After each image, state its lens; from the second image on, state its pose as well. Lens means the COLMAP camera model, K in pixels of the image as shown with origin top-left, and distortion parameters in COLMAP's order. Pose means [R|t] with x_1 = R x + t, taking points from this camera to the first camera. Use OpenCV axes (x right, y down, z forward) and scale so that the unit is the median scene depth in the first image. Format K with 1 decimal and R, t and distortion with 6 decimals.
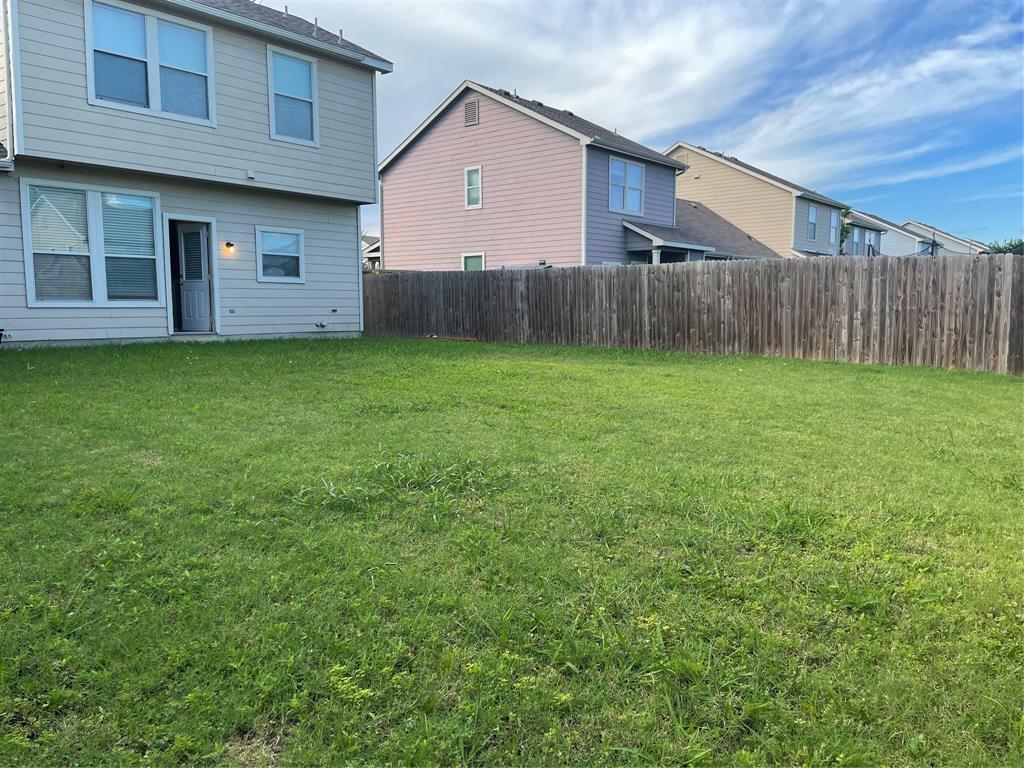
lens RADIAL K [[774.9, 0, 513.2], [0, 774.9, 383.2], [0, 0, 1]] dist [0.089881, -0.111679]
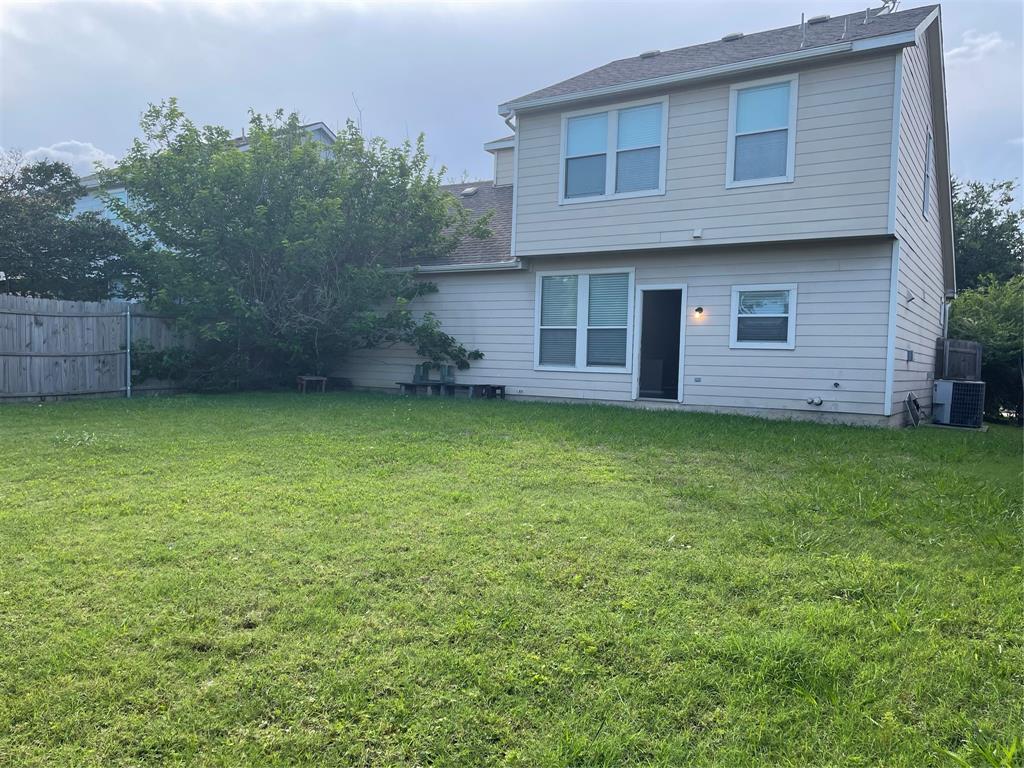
lens RADIAL K [[774.9, 0, 514.6], [0, 774.9, 383.0], [0, 0, 1]] dist [0.089881, -0.111679]
pose [[0.121699, 0.028053, -0.992171, 0.560558], [-0.130217, 0.991412, 0.012059, -0.074194], [0.983988, 0.127730, 0.124307, 0.698655]]
